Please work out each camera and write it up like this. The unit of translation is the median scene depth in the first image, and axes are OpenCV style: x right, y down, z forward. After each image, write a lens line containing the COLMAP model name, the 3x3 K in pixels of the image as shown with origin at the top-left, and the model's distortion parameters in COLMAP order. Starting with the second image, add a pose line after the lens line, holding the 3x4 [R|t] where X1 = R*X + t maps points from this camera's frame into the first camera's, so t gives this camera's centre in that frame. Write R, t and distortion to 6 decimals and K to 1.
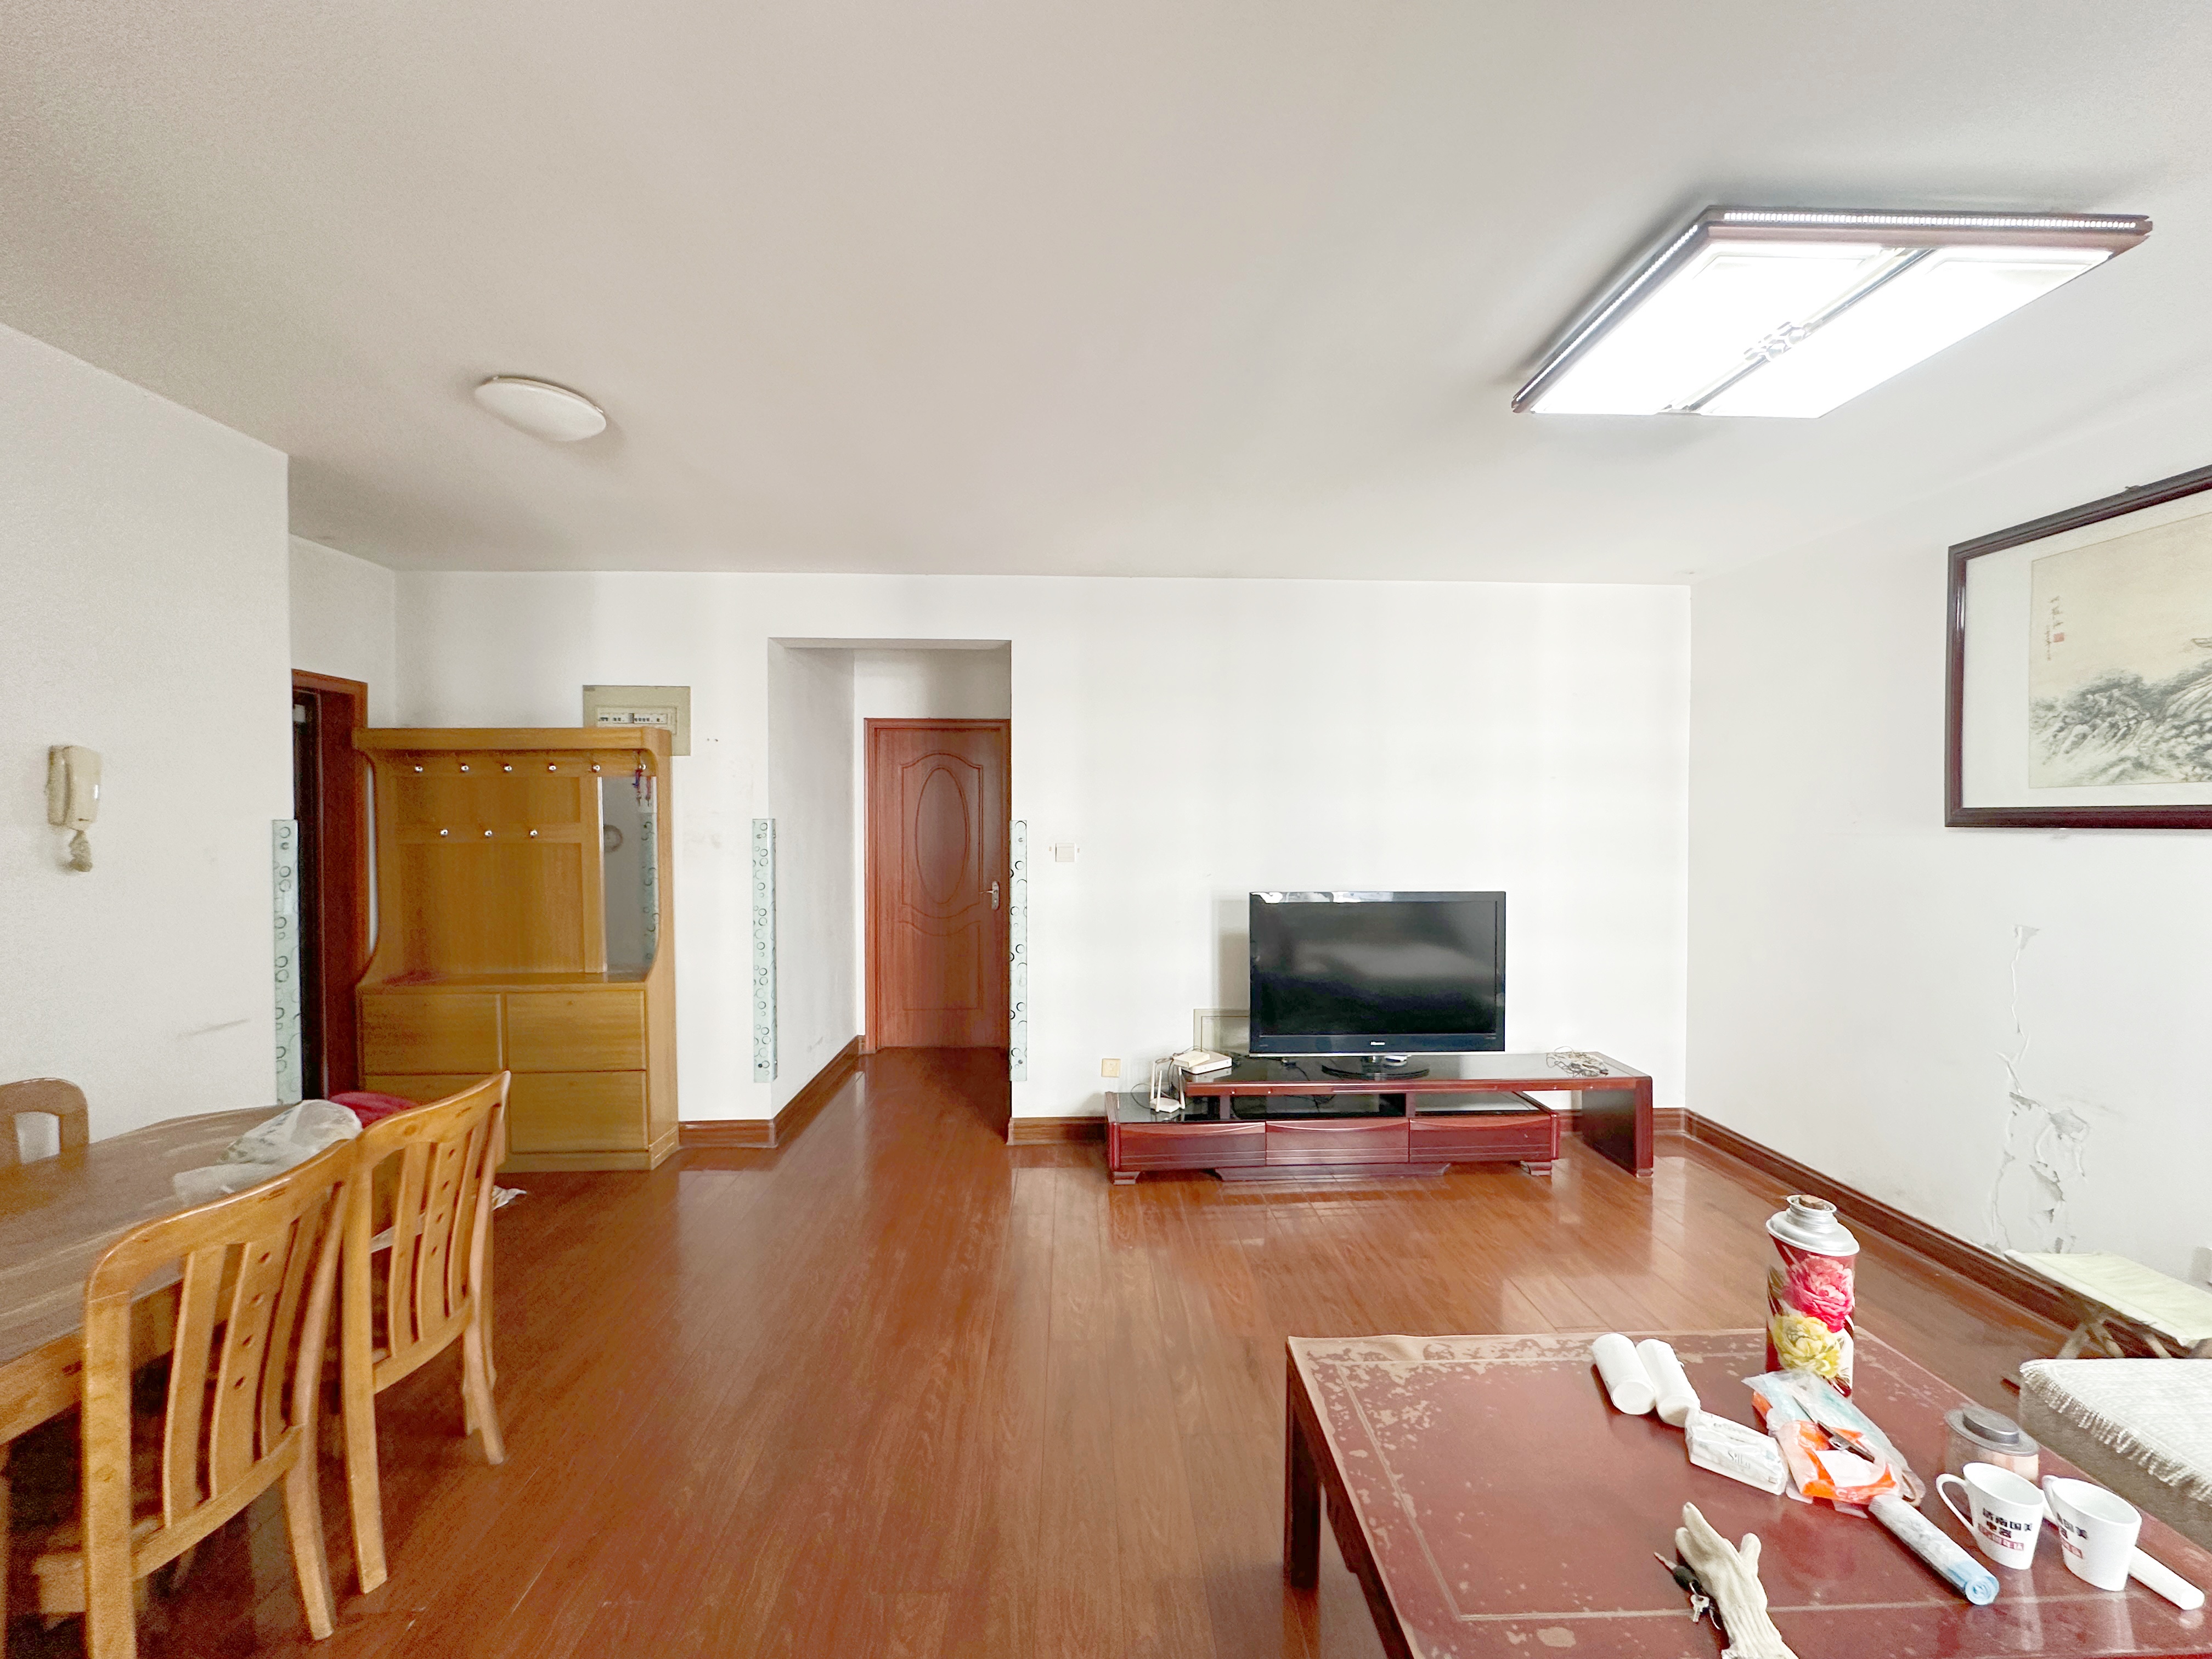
lens RADIAL K [[887.0, 0, 1106.0], [0, 887.0, 829.5], [0, 0, 1]] dist [0.007396, 0.000011]
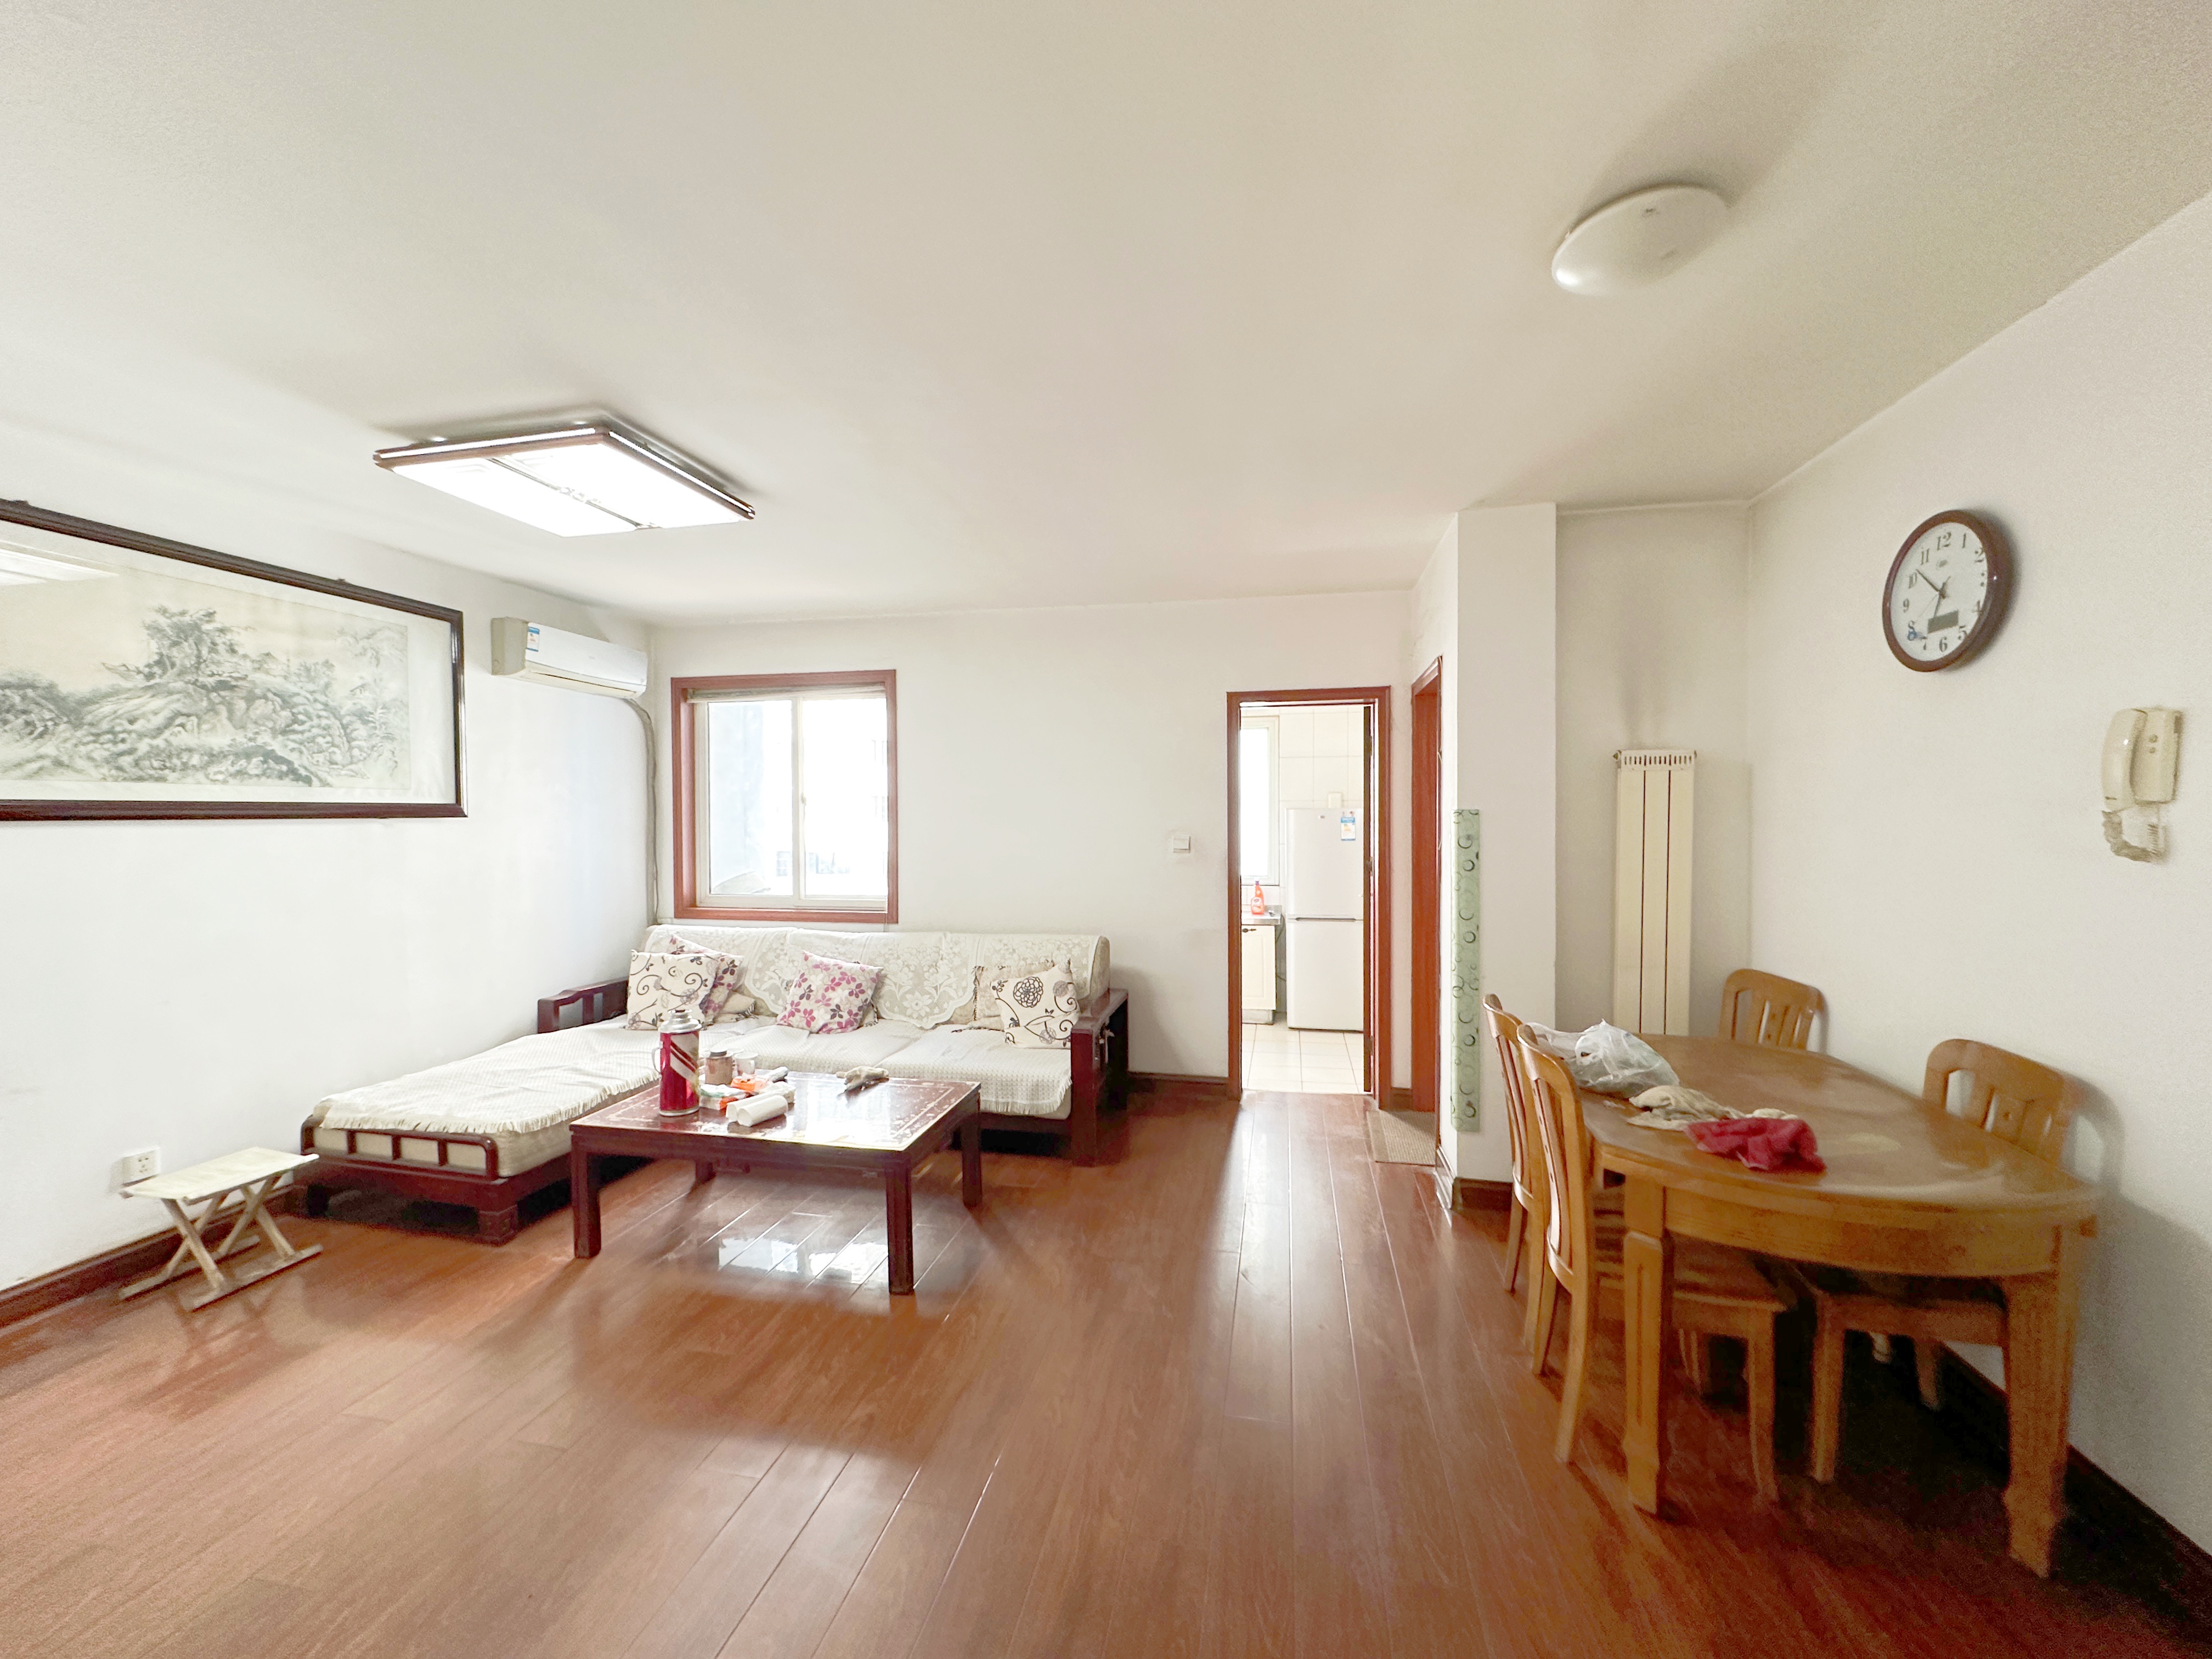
lens RADIAL K [[887.0, 0, 1106.0], [0, 887.0, 829.5], [0, 0, 1]] dist [0.007396, 0.000011]
pose [[-0.972402, -0.000035, 0.233311, -0.352937], [0.007186, 0.999521, 0.030103, -0.013648], [-0.233201, 0.030949, -0.971936, 1.716920]]
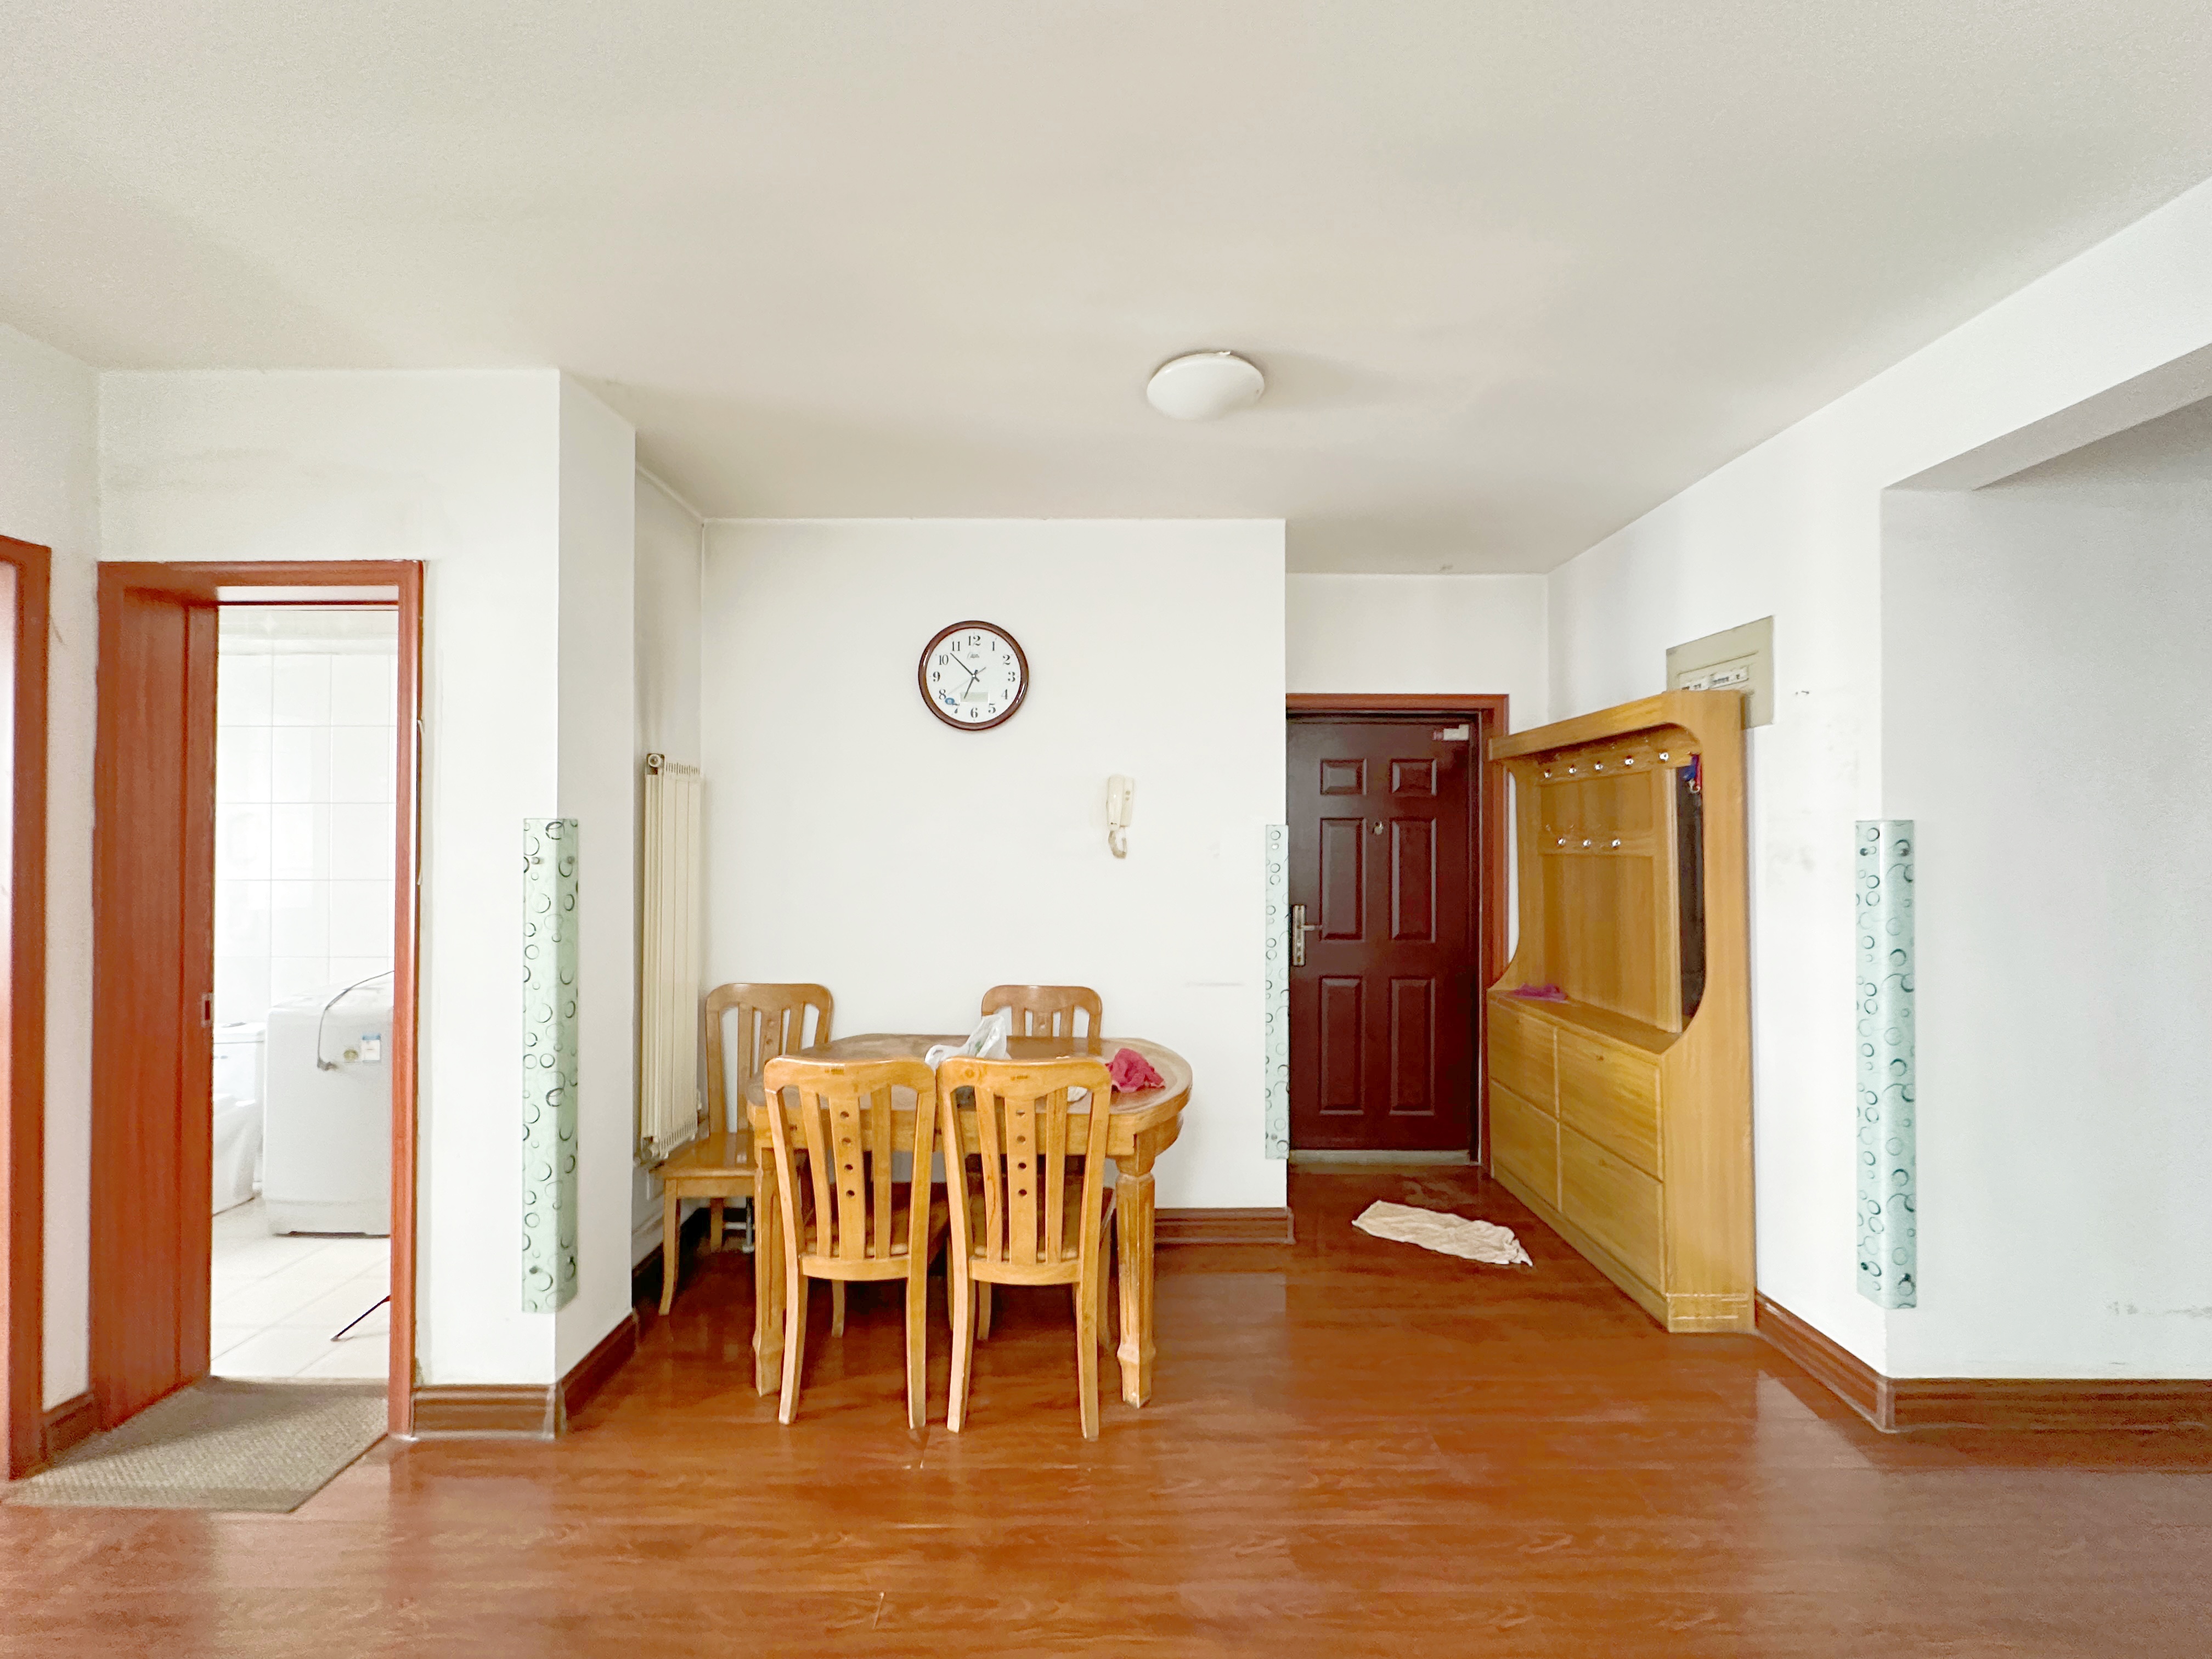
lens RADIAL K [[887.0, 0, 1106.0], [0, 887.0, 829.5], [0, 0, 1]] dist [0.007396, 0.000011]
pose [[-0.038600, -0.009845, -0.999206, 0.302681], [-0.015598, 0.999836, -0.009248, 0.009981], [0.999133, 0.015229, -0.038747, 0.879530]]
